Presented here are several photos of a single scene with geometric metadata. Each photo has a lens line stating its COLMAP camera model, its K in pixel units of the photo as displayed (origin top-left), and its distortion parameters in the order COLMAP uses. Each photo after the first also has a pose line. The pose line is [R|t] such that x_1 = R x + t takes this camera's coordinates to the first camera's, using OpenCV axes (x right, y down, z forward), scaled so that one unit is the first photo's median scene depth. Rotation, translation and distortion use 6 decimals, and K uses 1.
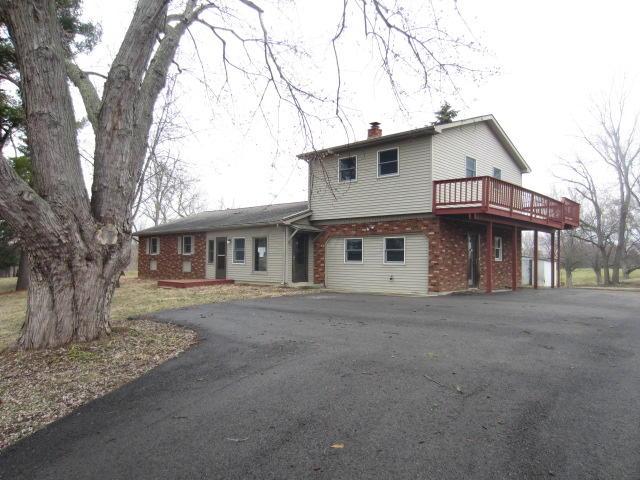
lens RADIAL K [[455.0, 0, 320.0], [0, 455.0, 240.0], [0, 0, 1]] dist [-0.027316, 0.004237]
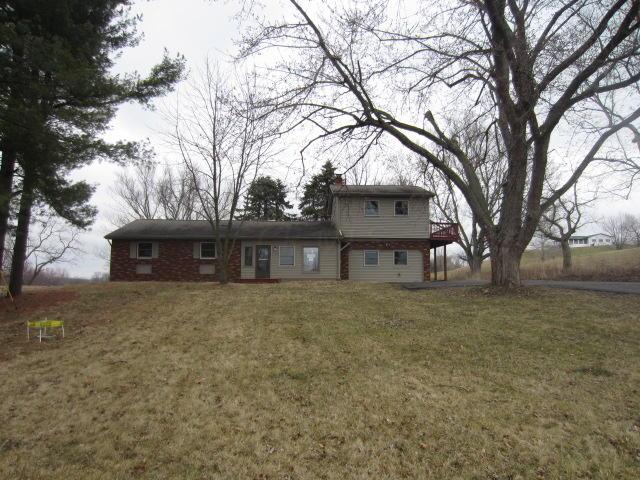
lens RADIAL K [[455.0, 0, 320.0], [0, 455.0, 240.0], [0, 0, 1]] dist [-0.027316, 0.004237]
pose [[0.643119, 0.074575, 0.762126, -1.079919], [-0.021931, 0.996632, -0.079015, 0.076564], [-0.765452, 0.034102, 0.642589, 0.083008]]
